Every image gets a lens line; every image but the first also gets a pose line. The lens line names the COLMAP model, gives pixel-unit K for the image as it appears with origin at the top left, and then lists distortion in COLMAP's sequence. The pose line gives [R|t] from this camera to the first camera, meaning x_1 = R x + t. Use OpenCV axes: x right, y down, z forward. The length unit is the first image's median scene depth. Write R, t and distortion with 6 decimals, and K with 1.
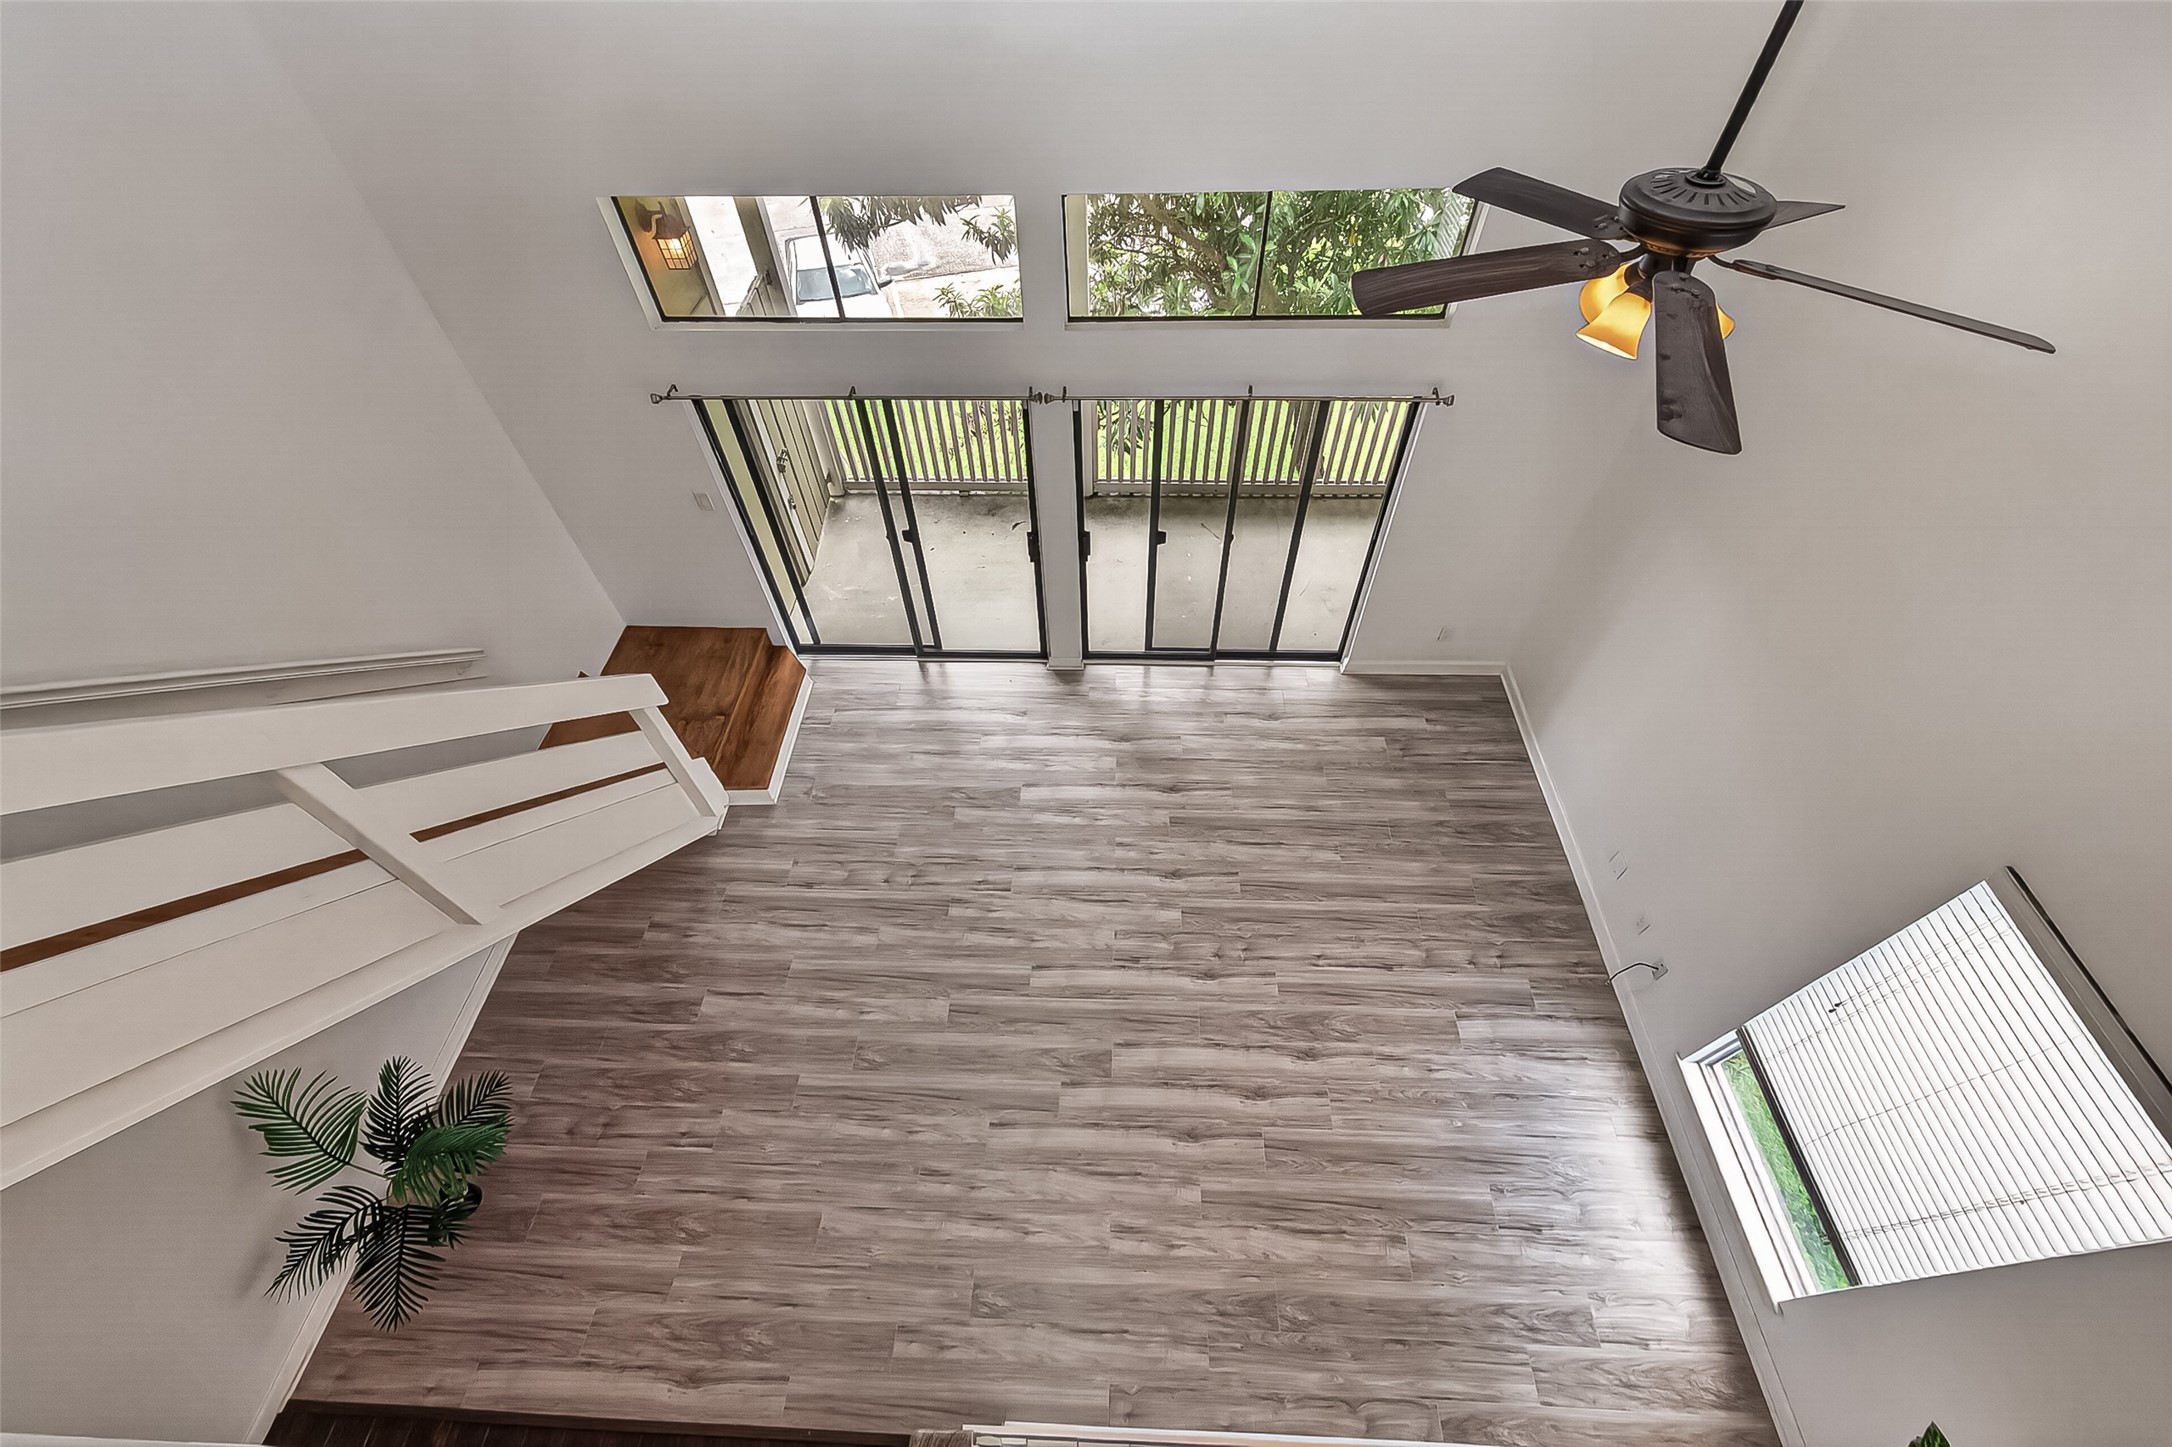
lens RADIAL K [[847.9, 0, 1086.3], [0, 847.9, 714.0], [0, 0, 1]] dist [0.008984, -0.002197]
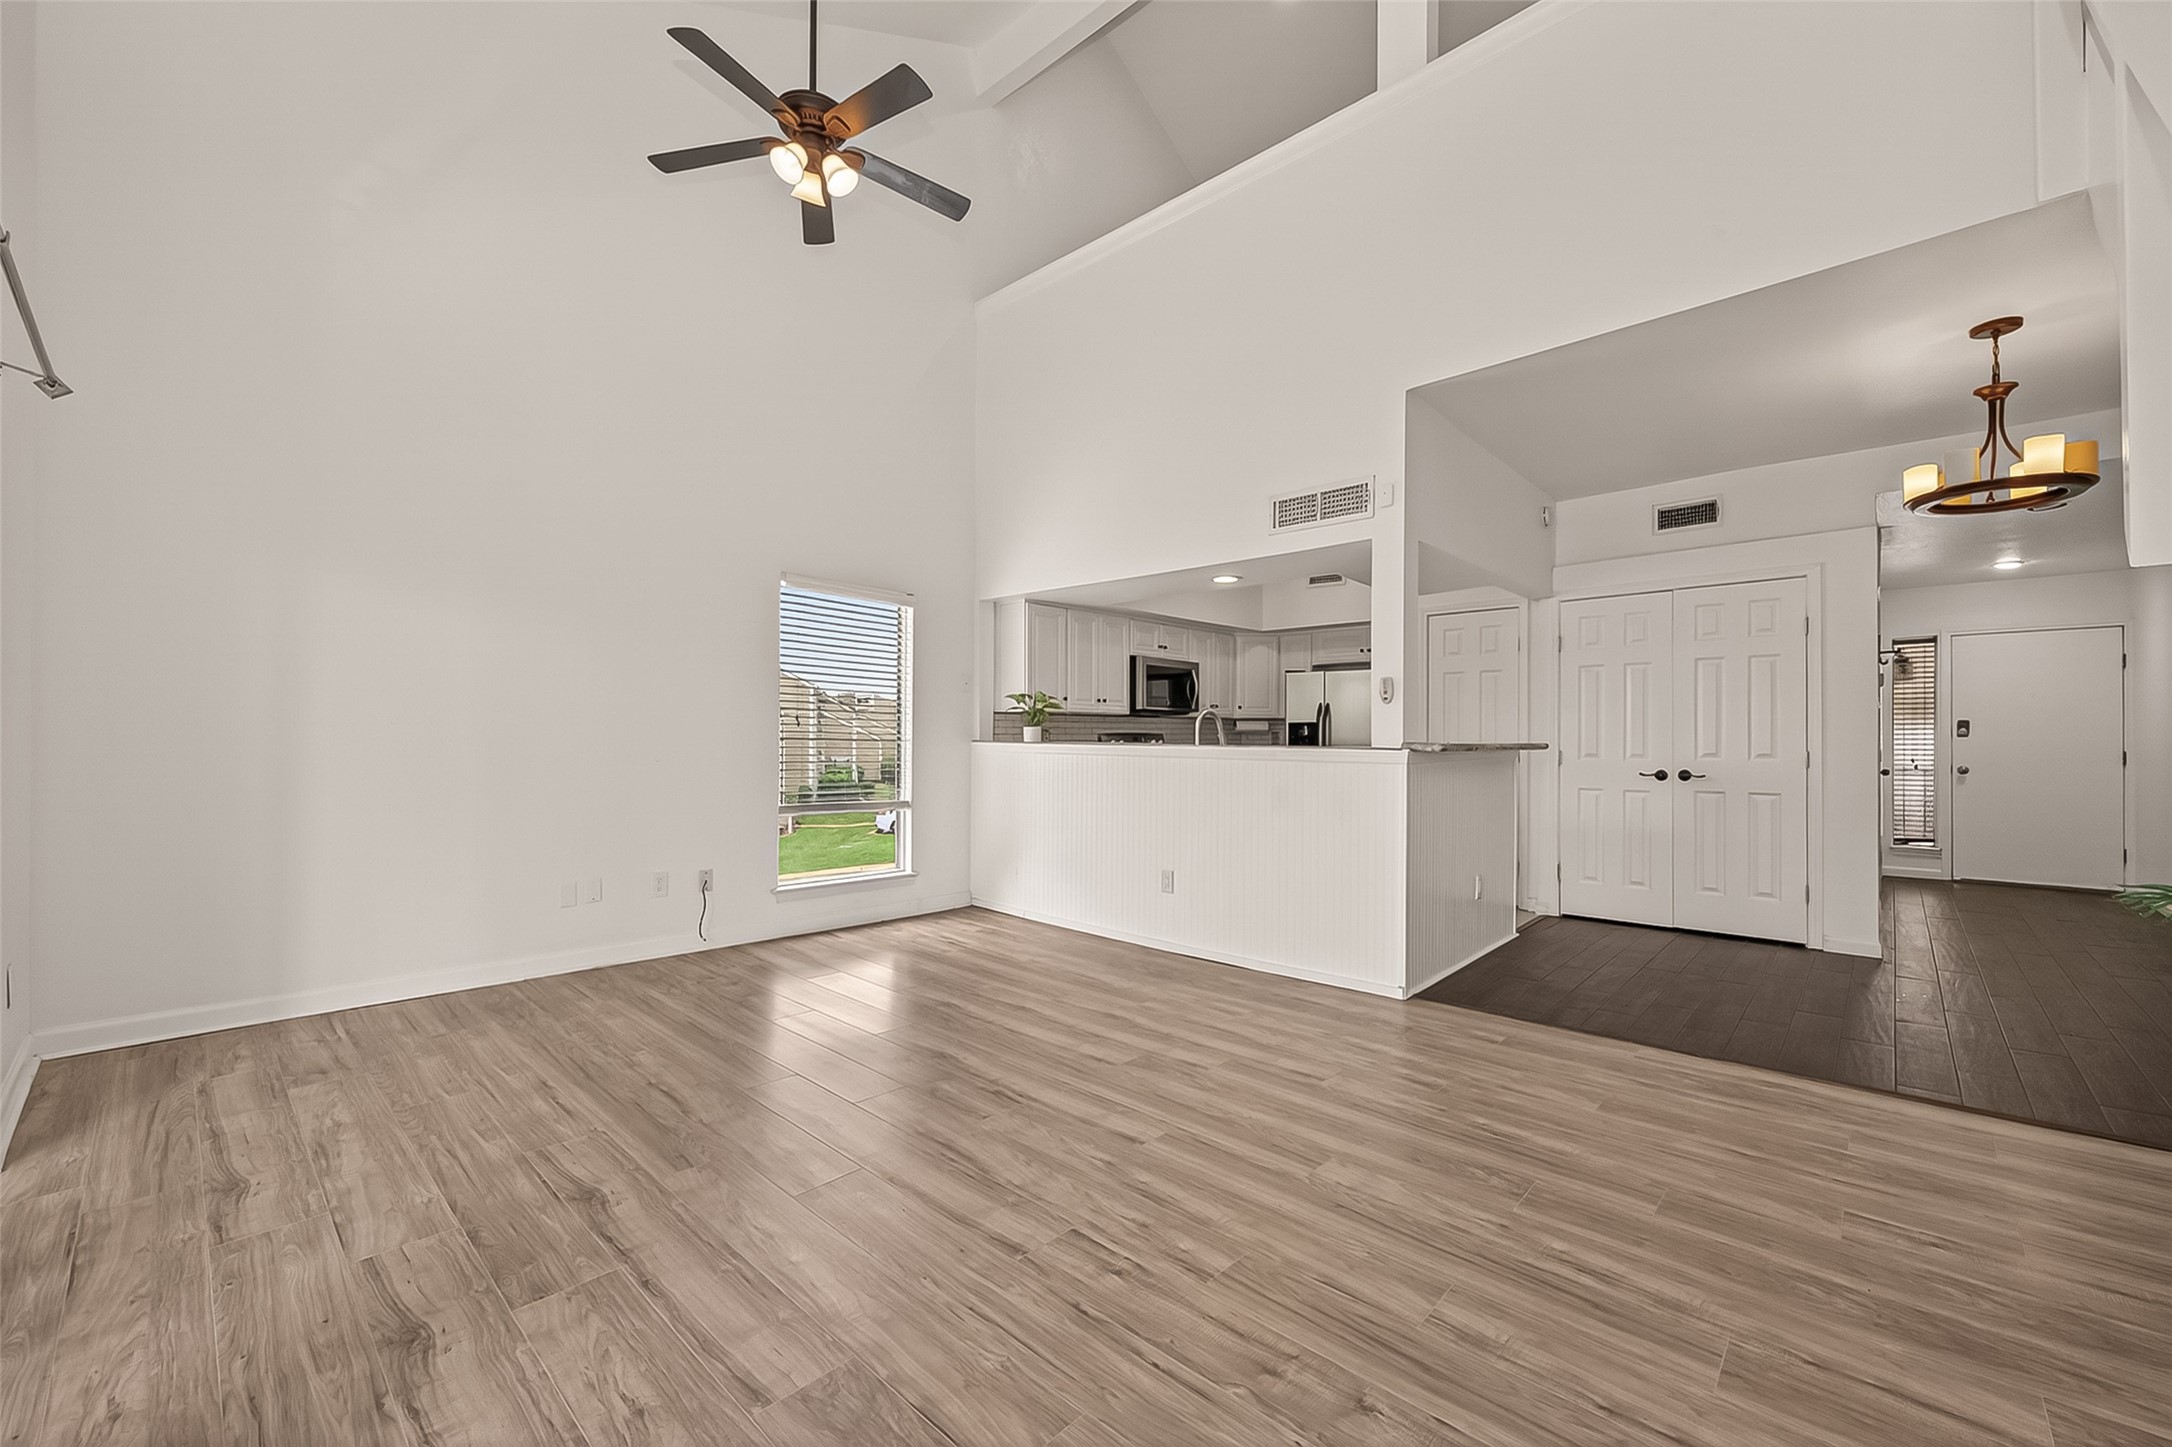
lens RADIAL K [[847.9, 0, 1089.1], [0, 847.9, 727.2], [0, 0, 1]] dist [0.008984, -0.002197]
pose [[-0.755580, 0.021761, 0.654695, -0.393834], [0.508590, 0.649373, 0.565377, -0.184411], [-0.412838, 0.760158, -0.501721, 1.099727]]
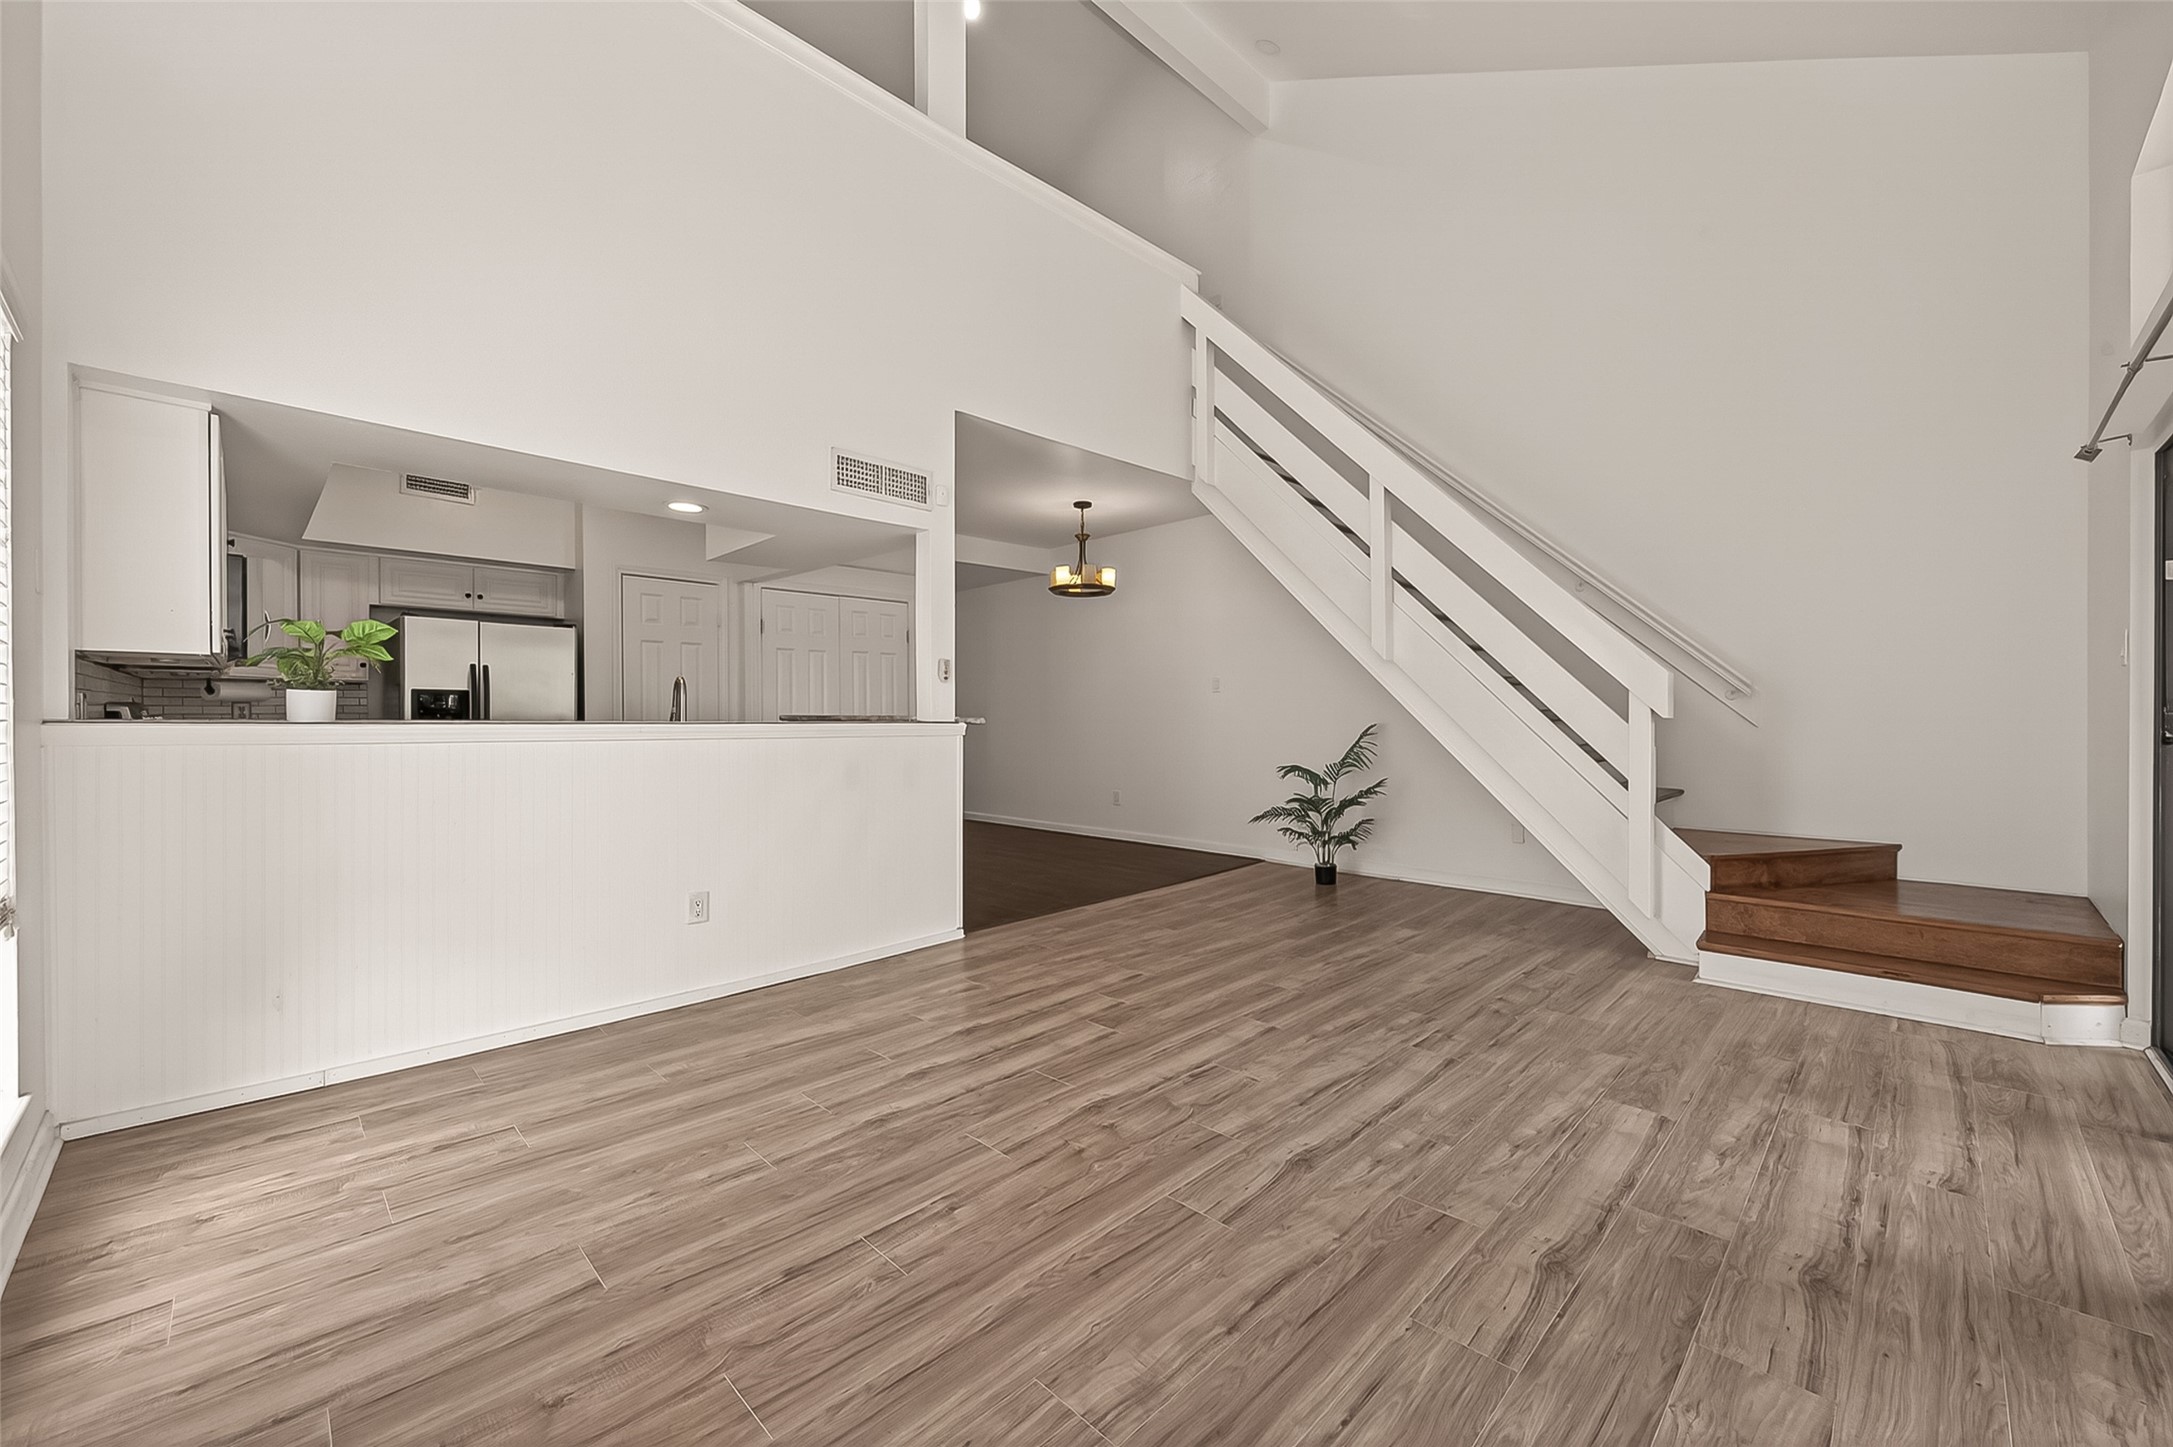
lens RADIAL K [[848.3, 0, 1082.7], [0, 848.3, 730.2], [0, 0, 1]] dist [0.008984, -0.002197]
pose [[-0.684326, 0.027672, -0.728651, 0.548076], [-0.555816, 0.627018, 0.545817, -0.143344], [0.471981, 0.778513, -0.413704, 1.041228]]
